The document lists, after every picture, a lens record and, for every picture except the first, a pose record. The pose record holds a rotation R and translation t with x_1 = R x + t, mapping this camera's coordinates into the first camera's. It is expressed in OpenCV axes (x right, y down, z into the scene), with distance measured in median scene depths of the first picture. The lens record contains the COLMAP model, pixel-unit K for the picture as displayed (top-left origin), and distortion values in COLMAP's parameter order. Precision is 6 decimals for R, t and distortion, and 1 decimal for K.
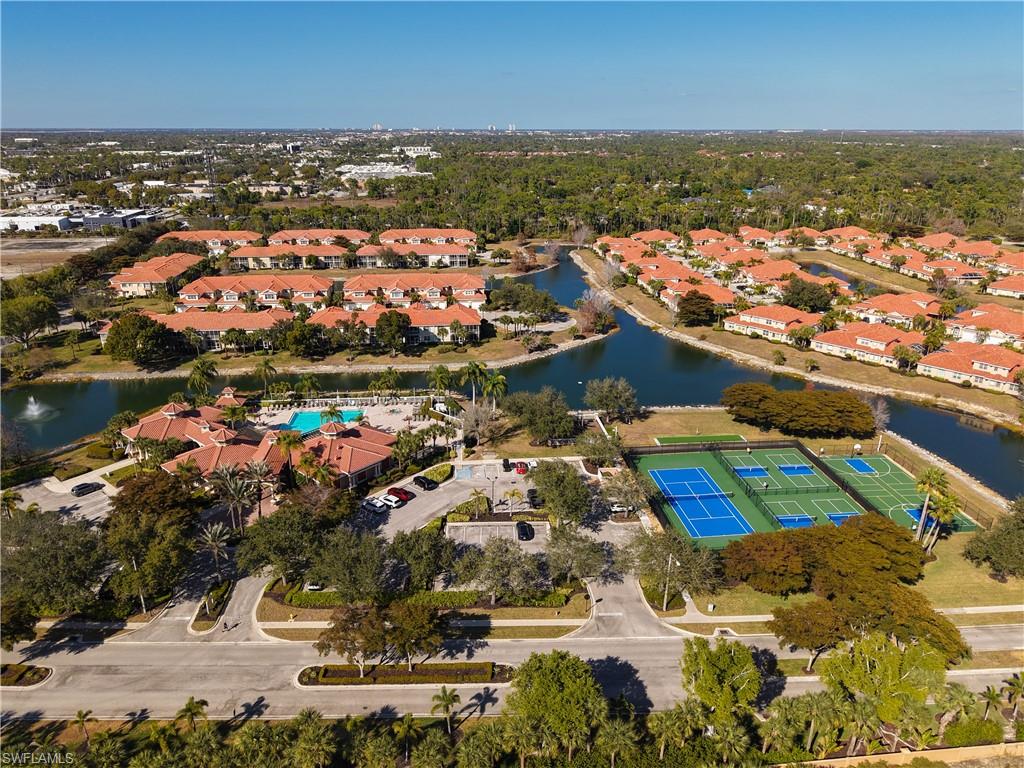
lens RADIAL K [[693.2, 0, 507.7], [0, 693.2, 382.8], [0, 0, 1]] dist [0.056717, -0.073296]
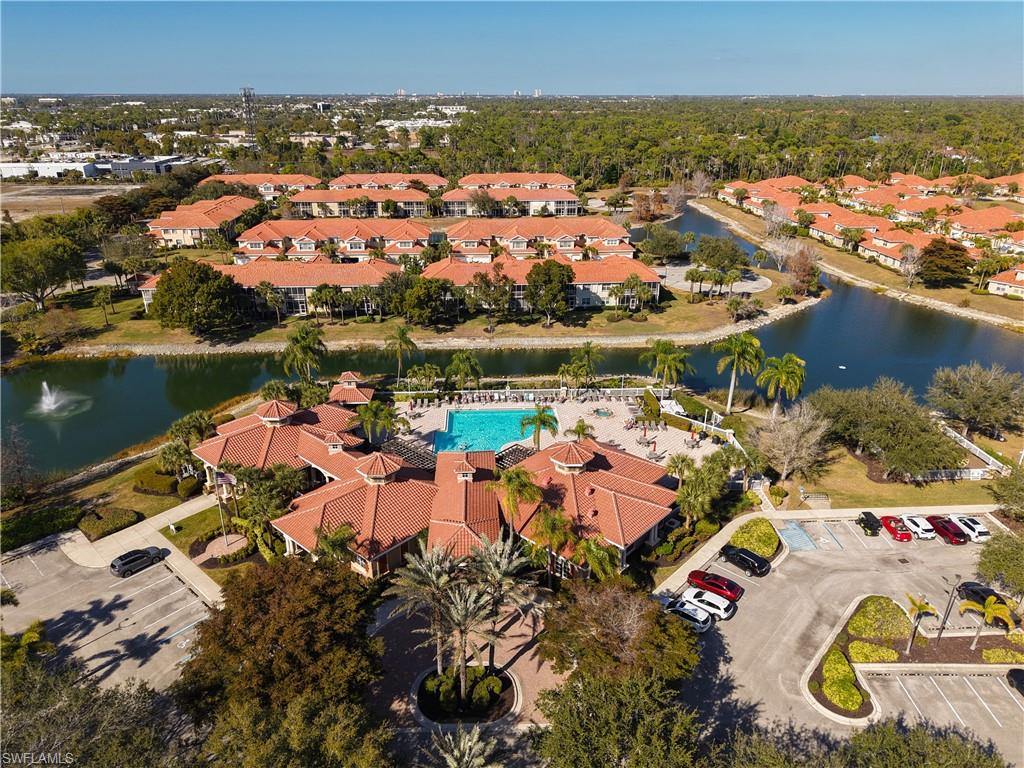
lens RADIAL K [[693.2, 0, 507.7], [0, 693.2, 382.8], [0, 0, 1]] dist [0.056717, -0.073296]
pose [[0.999510, 0.011955, -0.028936, -0.181961], [-0.010725, 0.999047, 0.042320, -0.009383], [0.029414, -0.041989, 0.998685, 0.285431]]
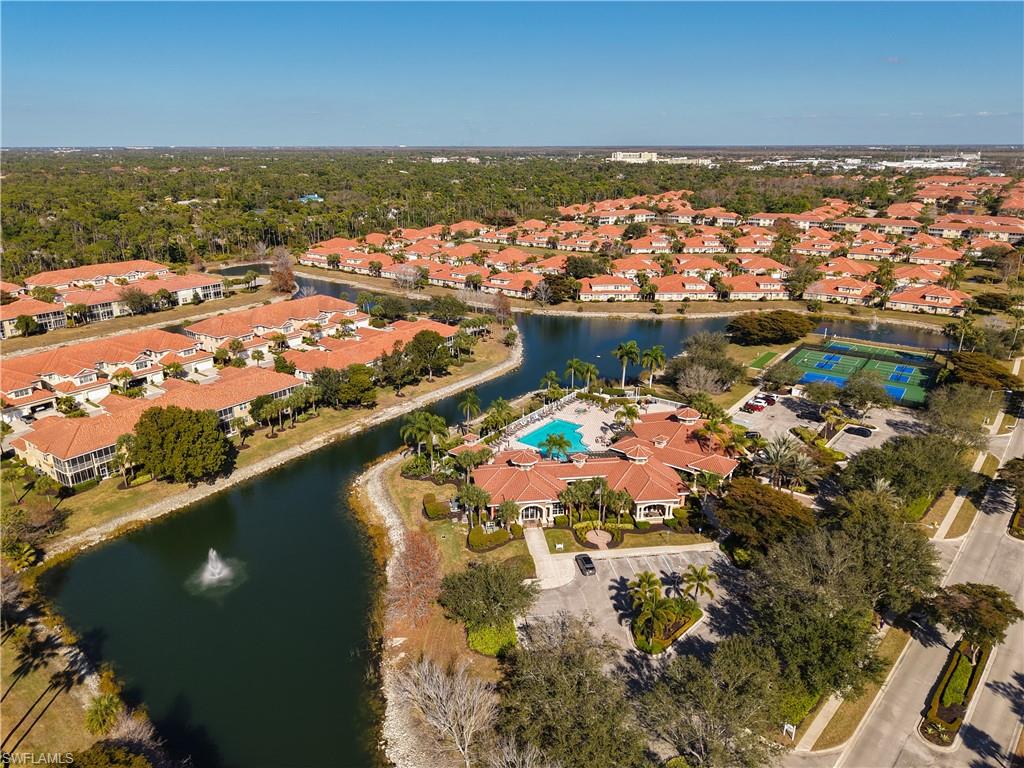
lens RADIAL K [[693.2, 0, 507.7], [0, 693.2, 382.8], [0, 0, 1]] dist [0.056717, -0.073296]
pose [[0.668169, -0.244515, 0.702683, -0.718471], [0.259369, 0.961757, 0.088037, -0.087106], [-0.697337, 0.123430, 0.706036, 0.289904]]
